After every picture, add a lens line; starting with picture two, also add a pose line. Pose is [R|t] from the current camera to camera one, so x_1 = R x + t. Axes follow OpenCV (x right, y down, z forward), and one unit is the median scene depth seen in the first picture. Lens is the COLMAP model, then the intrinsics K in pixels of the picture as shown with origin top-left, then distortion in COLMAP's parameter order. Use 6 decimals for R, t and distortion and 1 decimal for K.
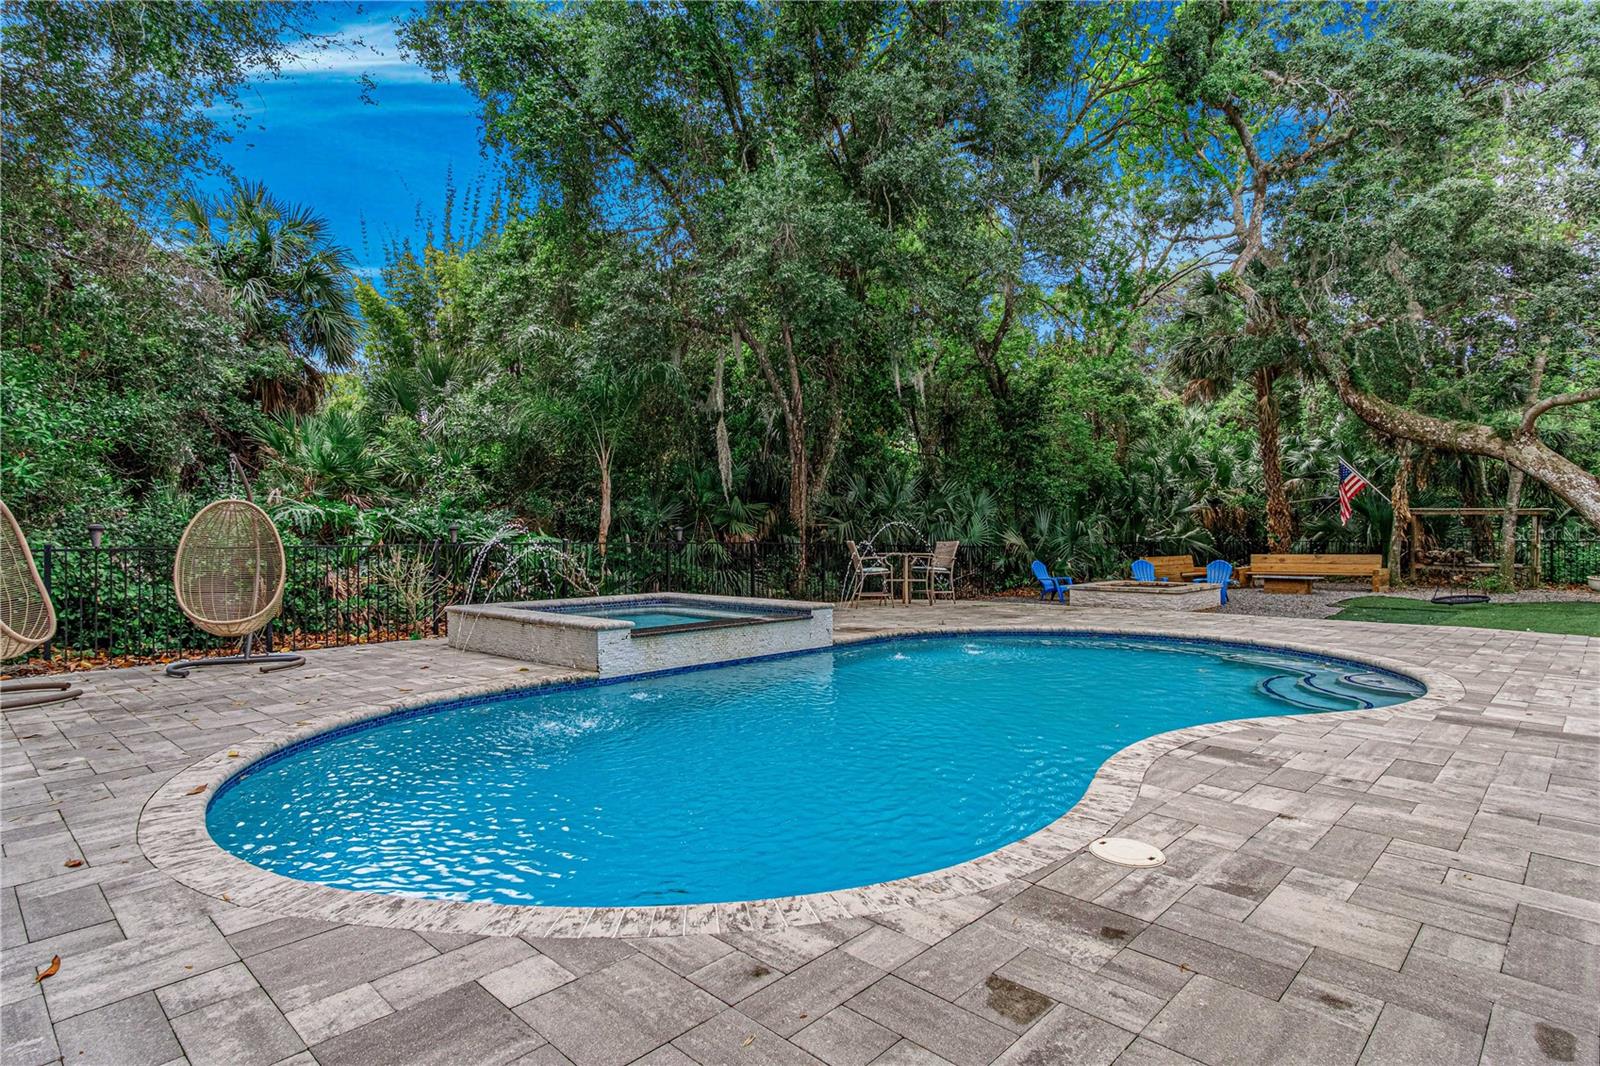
lens RADIAL K [[840.6, 0, 799.9], [0, 840.6, 527.3], [0, 0, 1]] dist [0.002472, -0.000145]
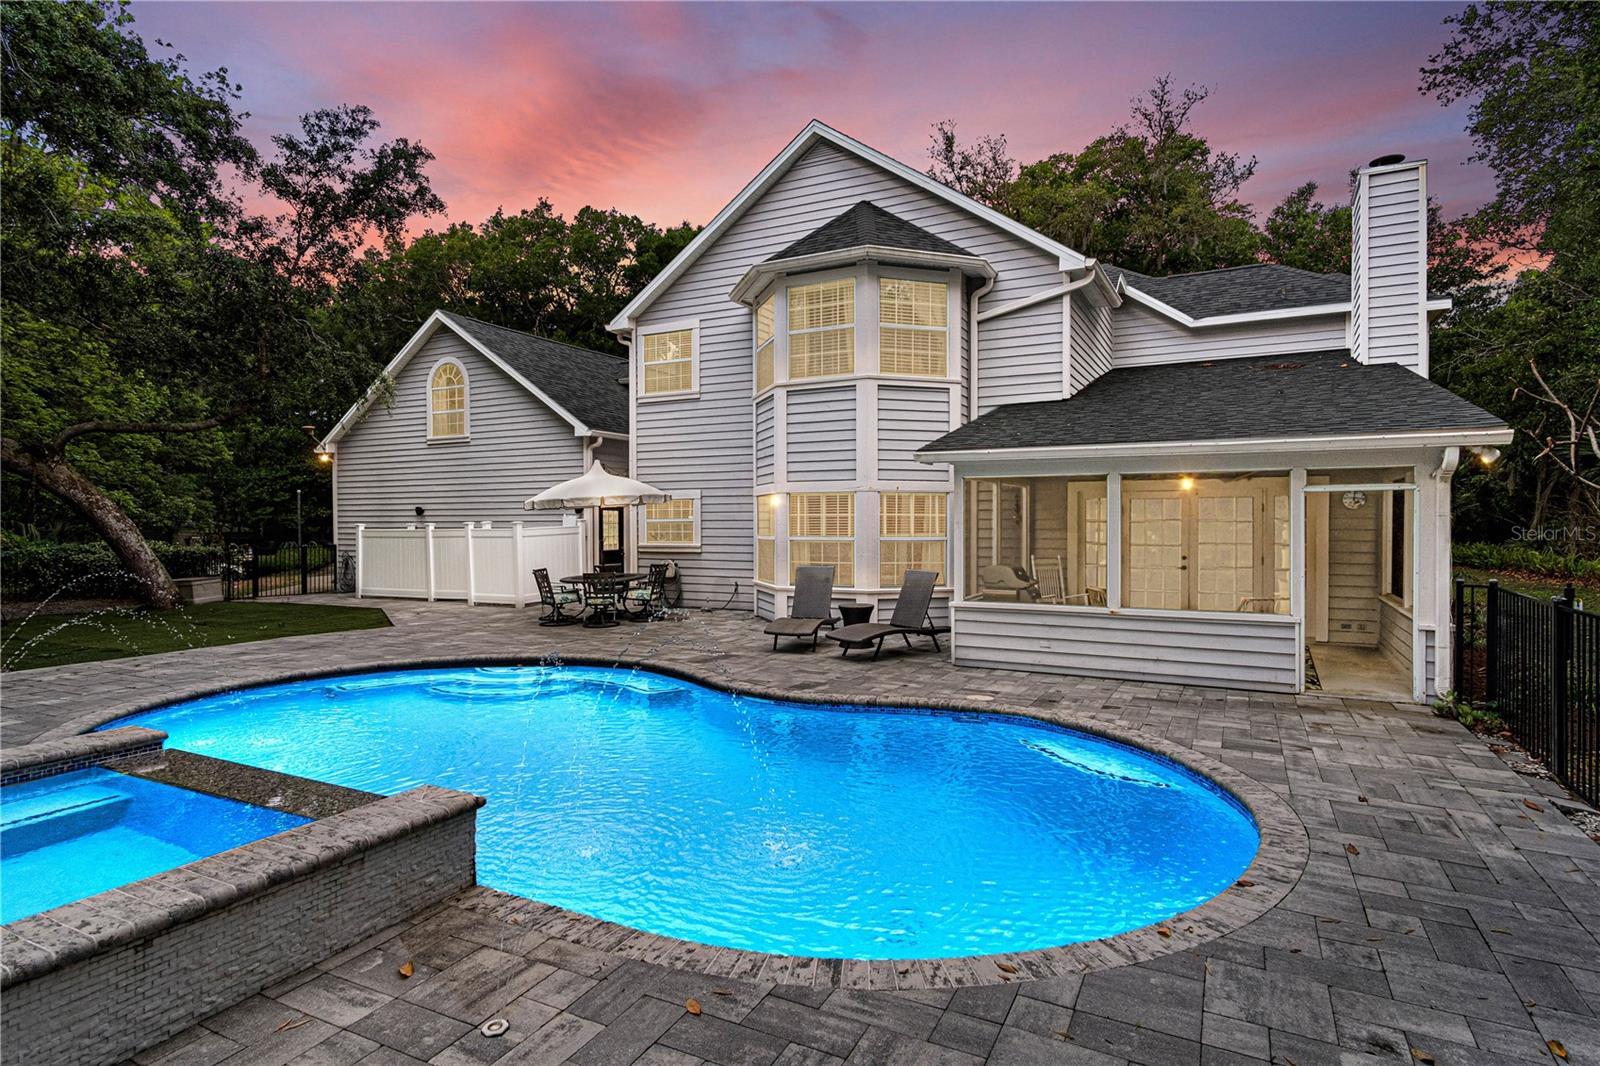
lens RADIAL K [[840.6, 0, 799.9], [0, 840.6, 527.3], [0, 0, 1]] dist [0.002472, -0.000145]
pose [[-0.284189, -0.007444, 0.958739, -0.381680], [0.001300, 0.999966, 0.008150, -0.030513], [-0.958767, 0.003563, -0.284170, 0.448487]]
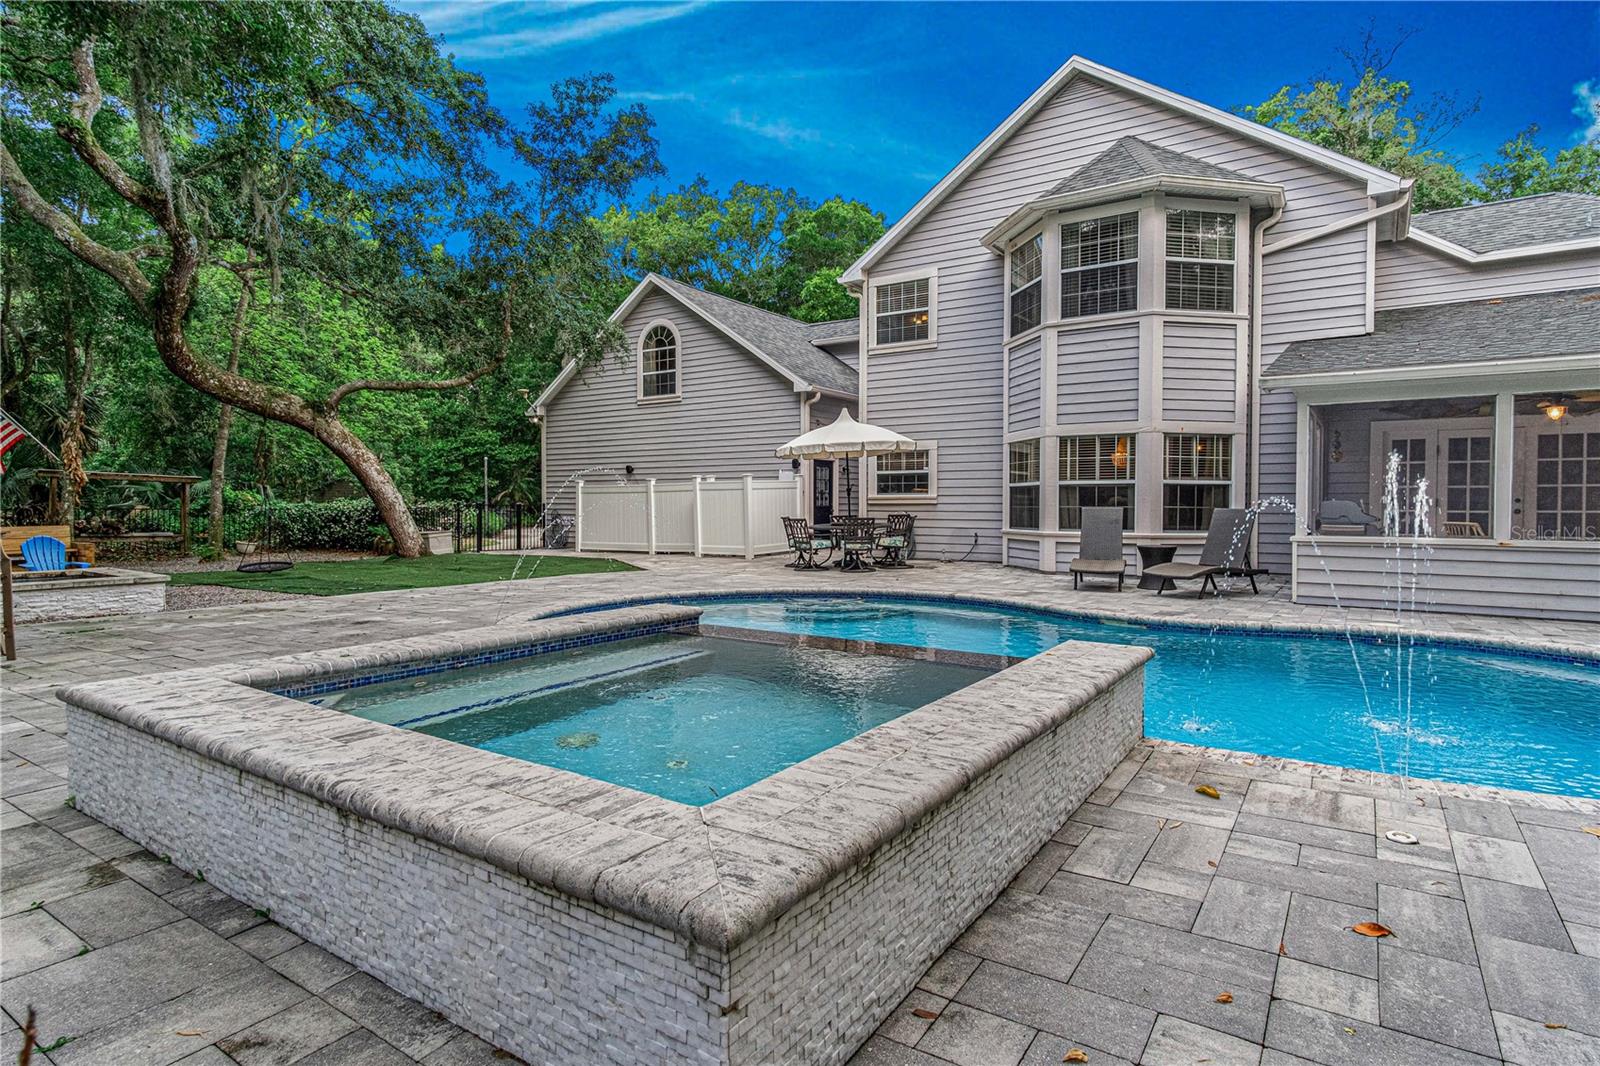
lens RADIAL K [[845.0, 0, 797.4], [0, 845.0, 512.0], [0, 0, 1]] dist [0.001466, -0.000159]
pose [[-0.170773, -0.009750, 0.985262, -0.340528], [-0.003254, 0.999951, 0.009331, 0.010263], [-0.985305, -0.001613, -0.170796, 0.616469]]
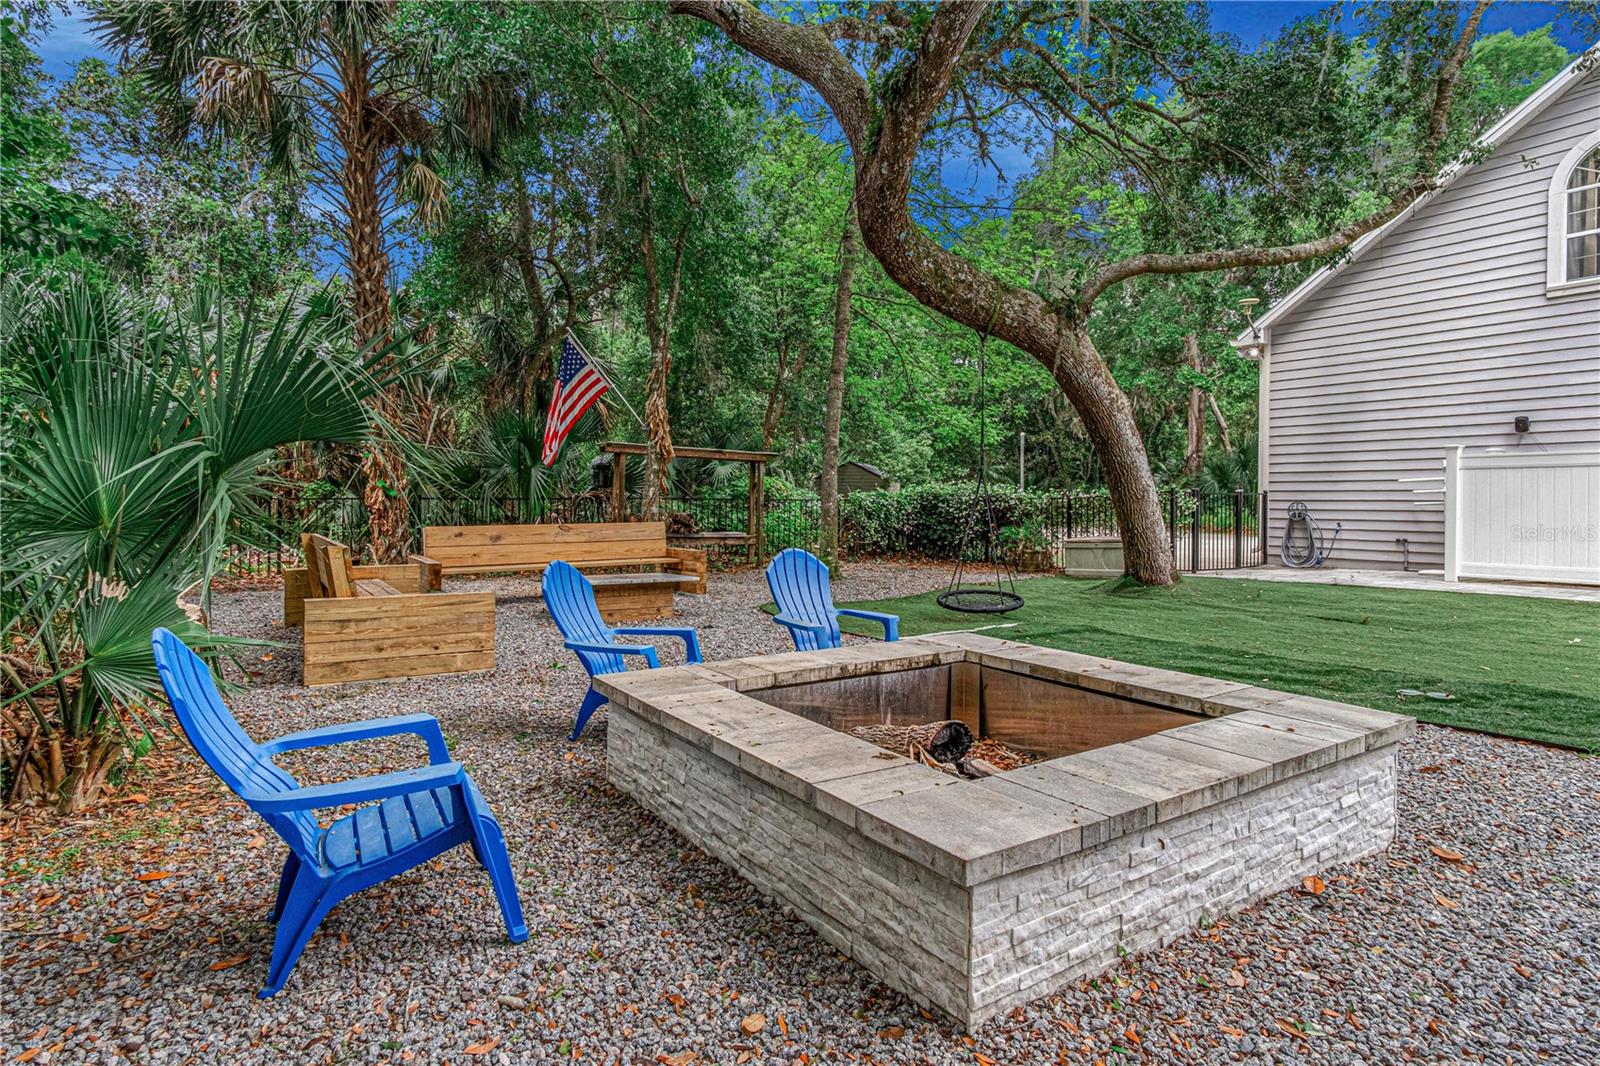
lens RADIAL K [[845.0, 0, 797.4], [0, 845.0, 512.0], [0, 0, 1]] dist [0.001466, -0.000159]
pose [[0.211763, -0.018828, 0.977140, 0.240258], [-0.004663, 0.999784, 0.020275, 0.017939], [-0.977310, -0.008850, 0.211629, 1.114219]]
